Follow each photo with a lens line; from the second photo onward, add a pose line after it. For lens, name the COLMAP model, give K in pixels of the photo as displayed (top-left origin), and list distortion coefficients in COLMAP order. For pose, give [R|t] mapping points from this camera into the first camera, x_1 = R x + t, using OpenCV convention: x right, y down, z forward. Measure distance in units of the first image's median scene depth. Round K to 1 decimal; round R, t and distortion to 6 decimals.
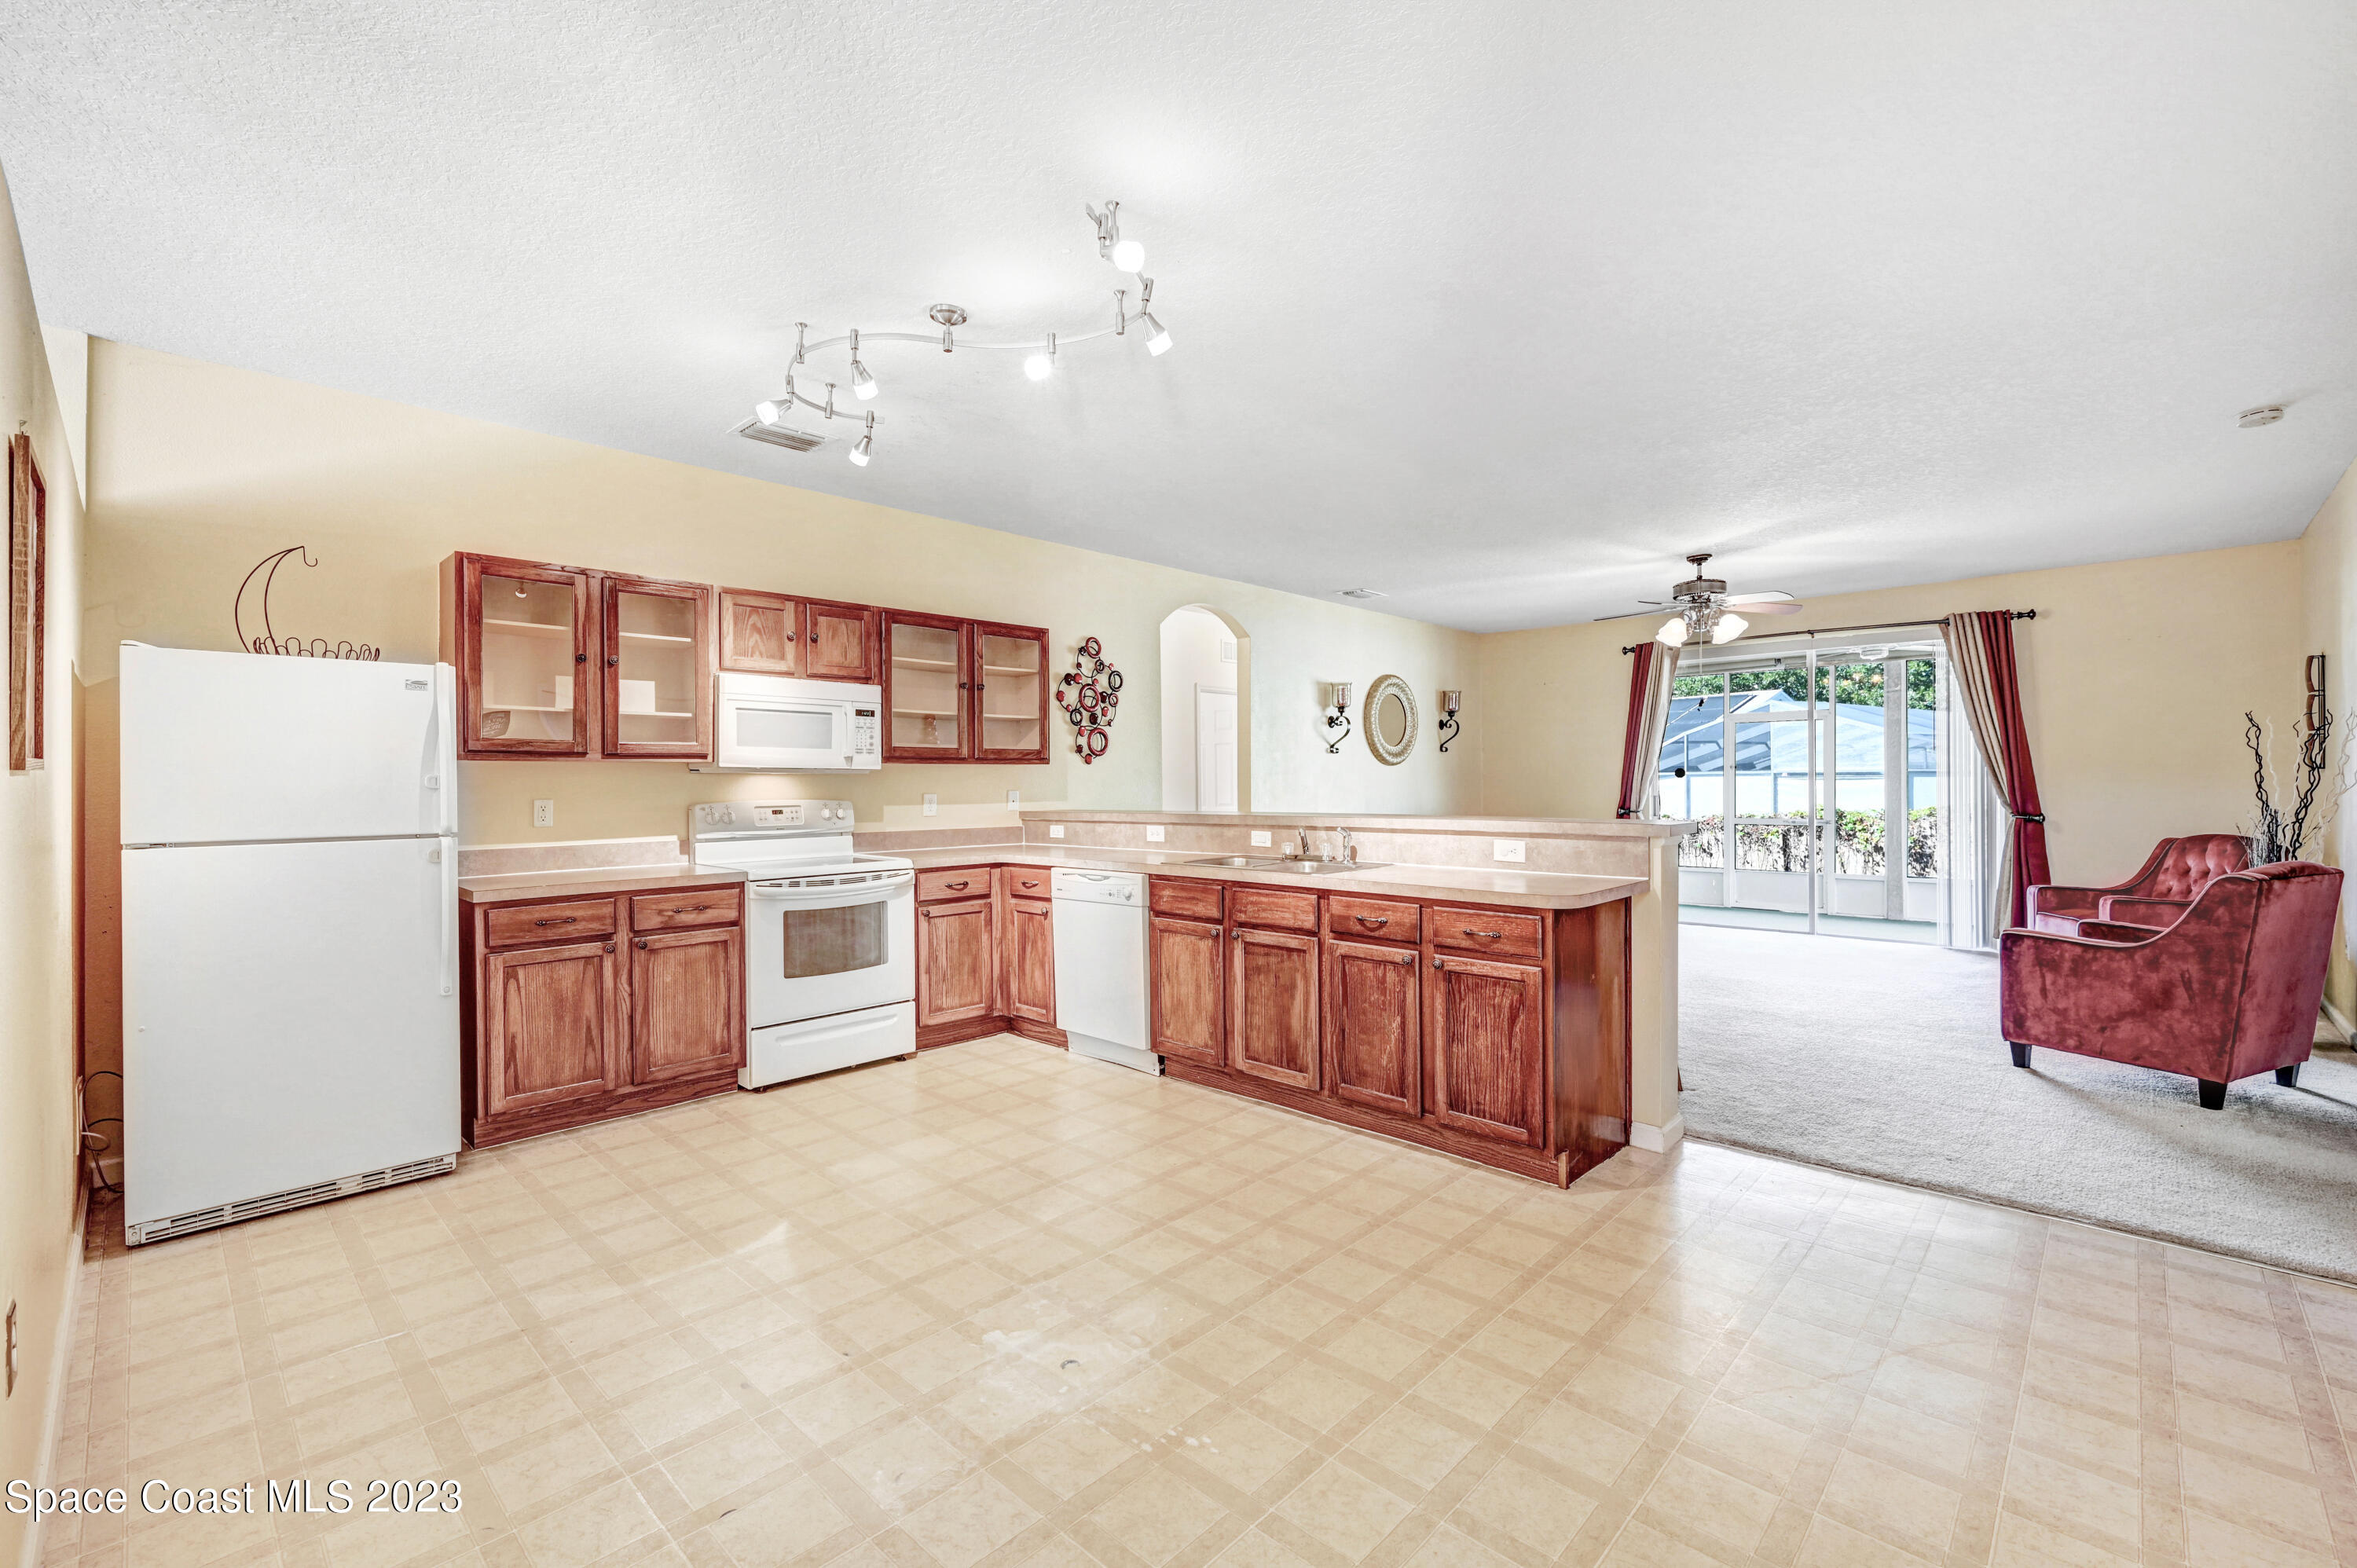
lens RADIAL K [[999.4, 0, 1178.5], [0, 999.4, 784.0], [0, 0, 1]] dist [-0.008600, -0.000645]
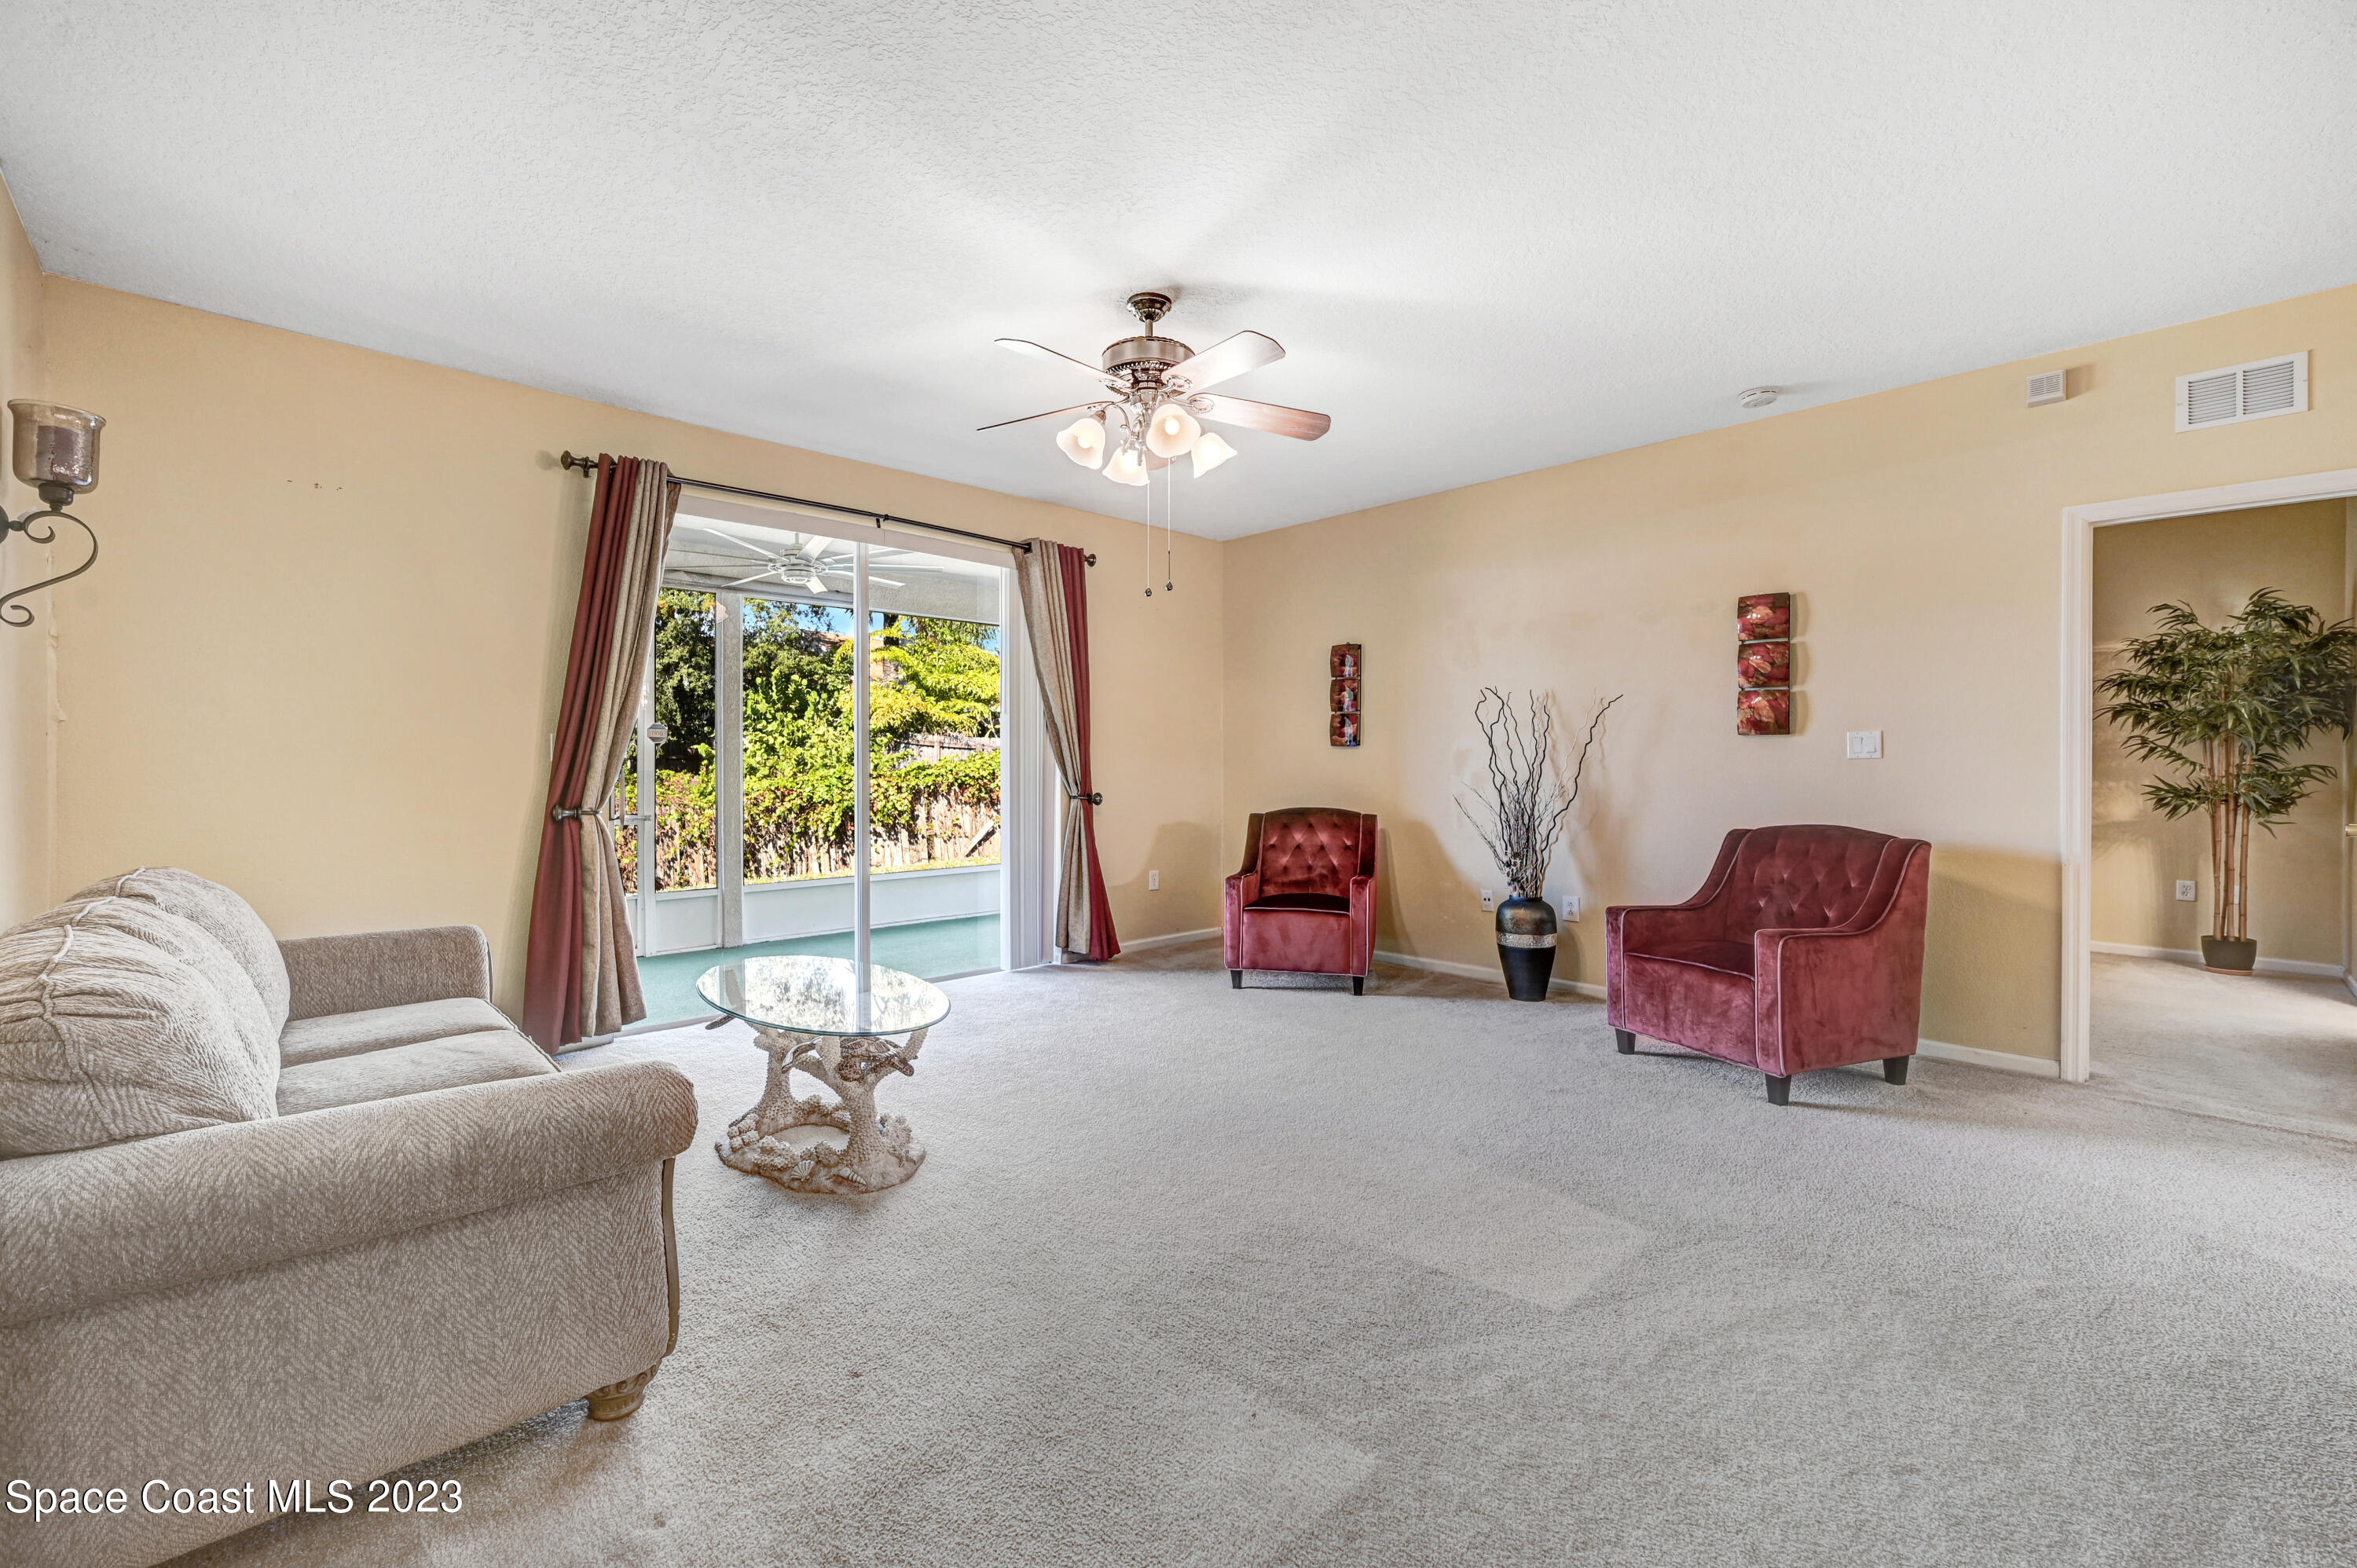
lens RADIAL K [[974.1, 0, 1178.6], [0, 974.1, 770.6], [0, 0, 1]] dist [0.000160, 0.000663]
pose [[0.039163, 0.000499, 0.999233, 0.045441], [-0.003302, 0.999994, -0.000370, 0.016330], [-0.999227, -0.003285, 0.039164, 1.493011]]
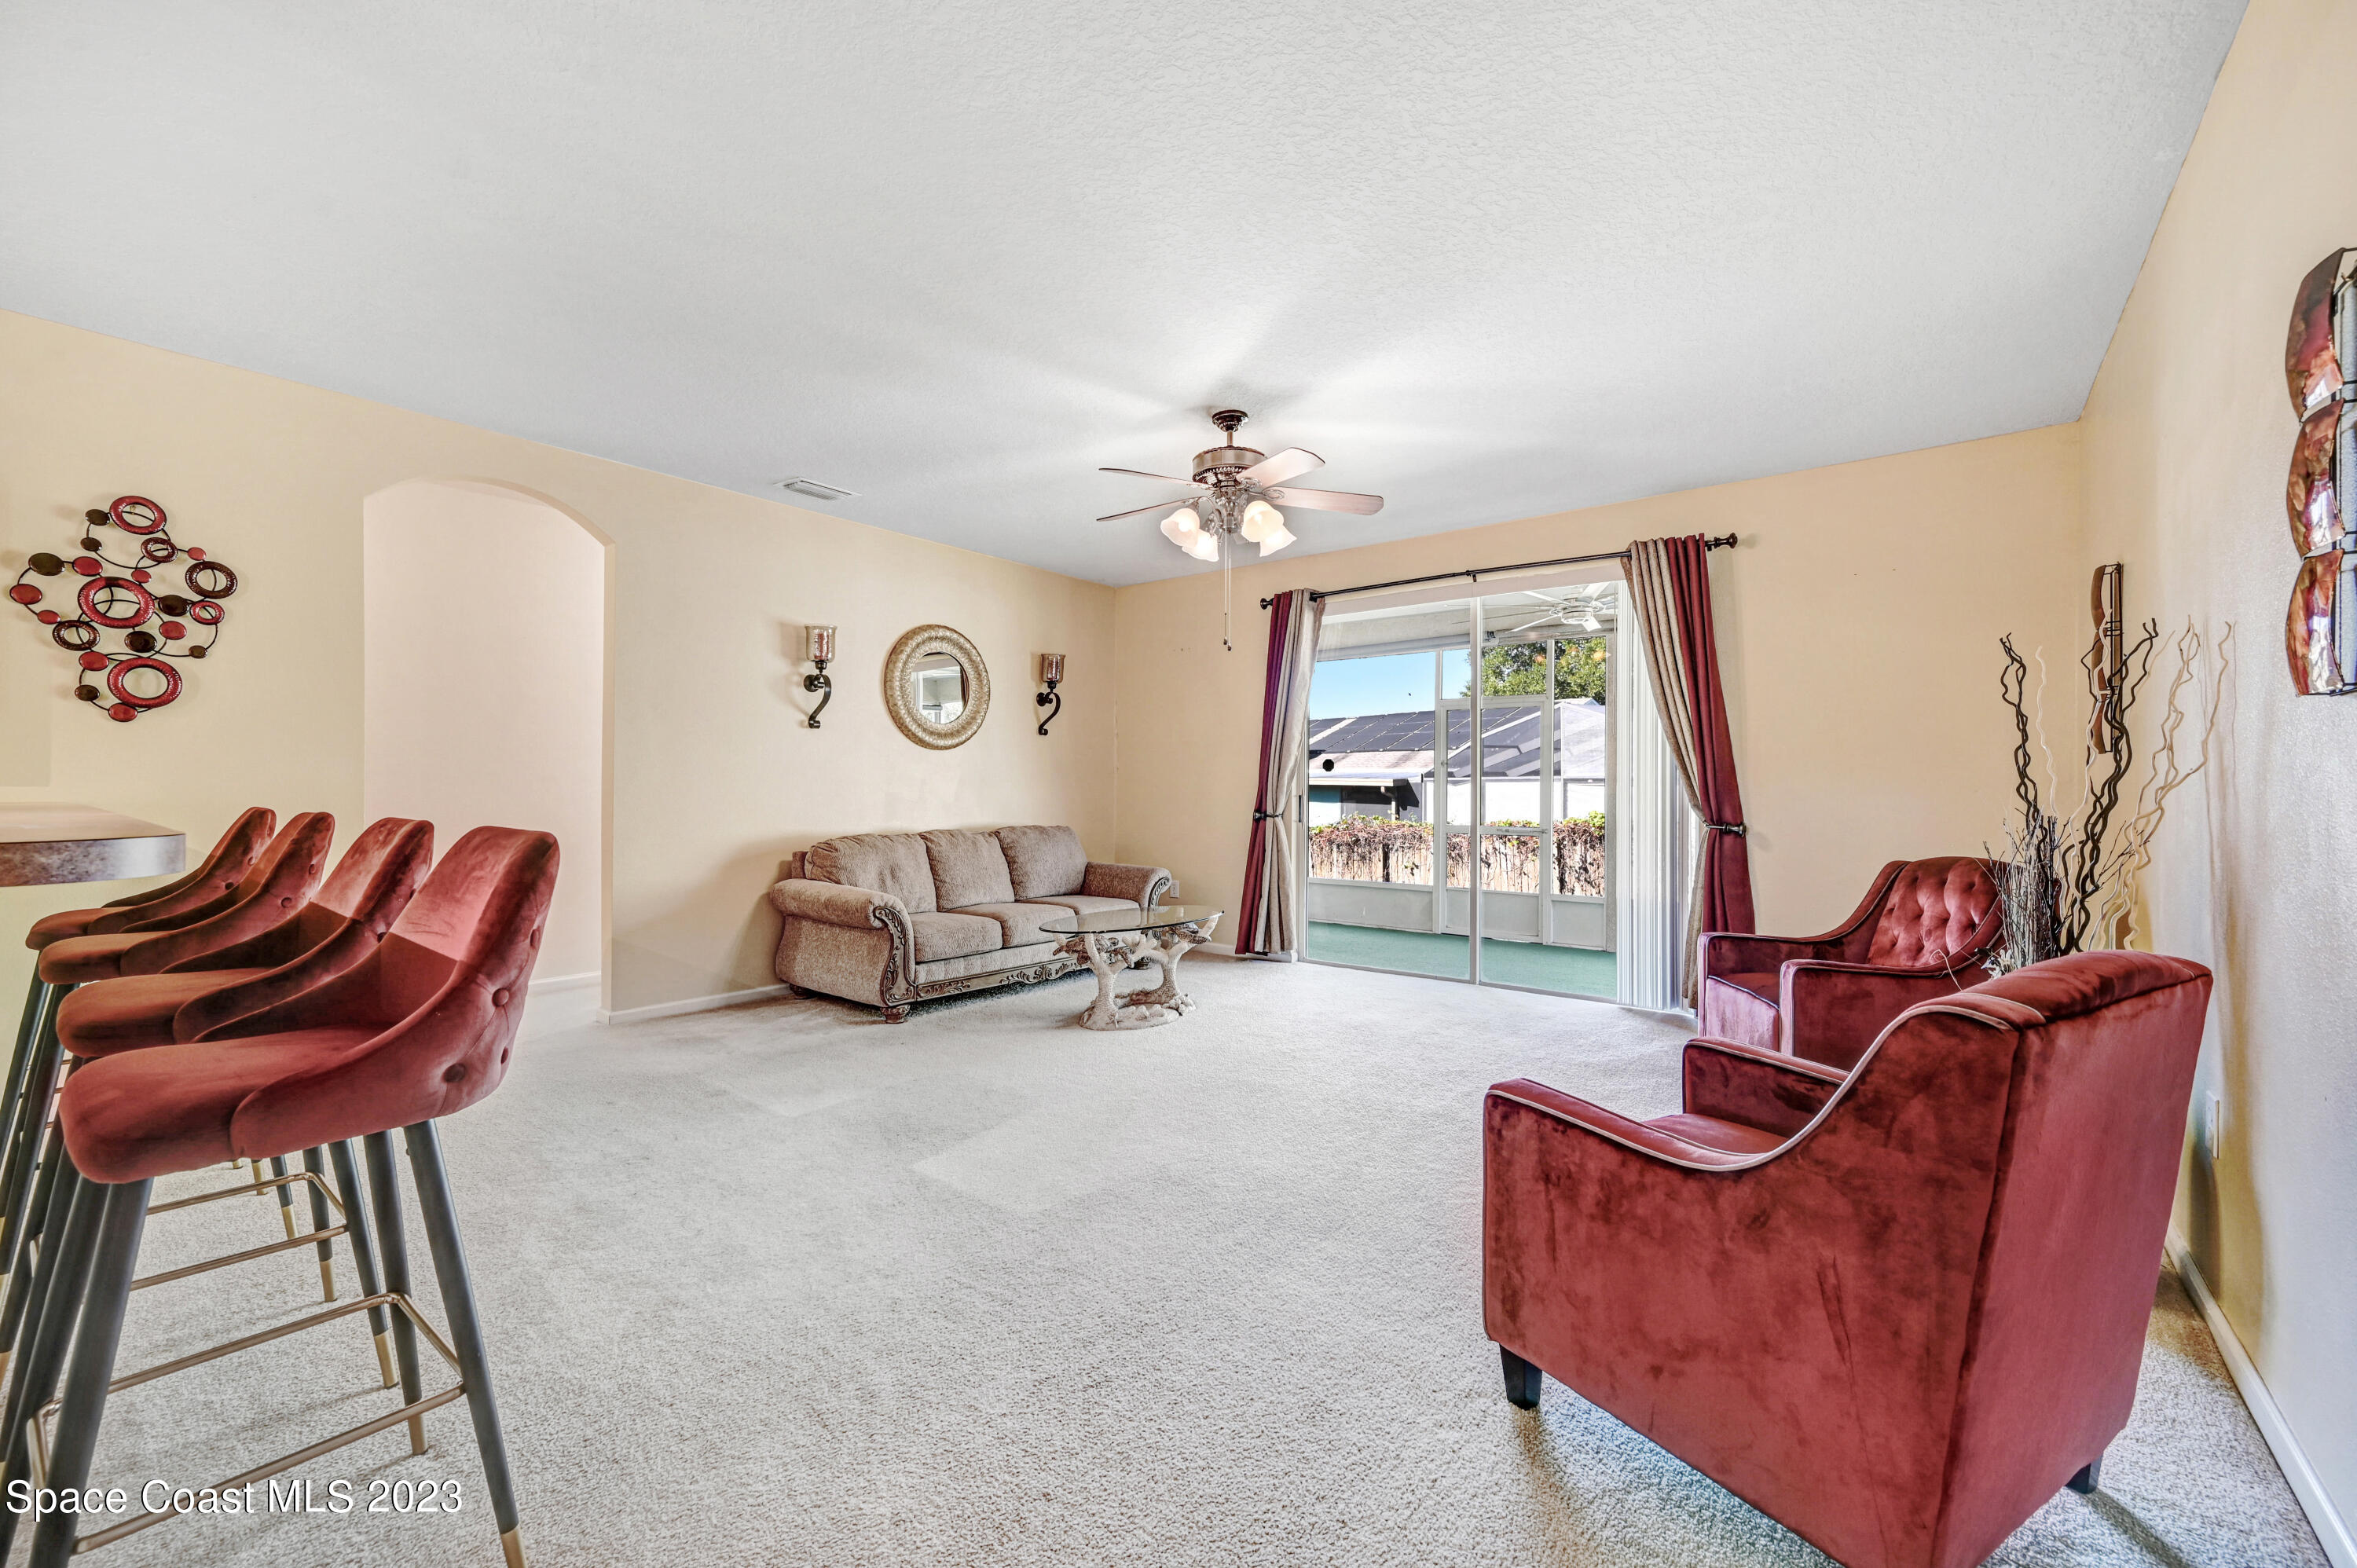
lens RADIAL K [[957.2, 0, 1188.1], [0, 957.2, 781.7], [0, 0, 1]] dist [-0.005451, -0.000274]
pose [[0.994027, 0.011373, 0.108539, 0.671698], [-0.010499, 0.999908, -0.008621, 0.017946], [-0.108627, 0.007430, 0.994055, 0.611793]]
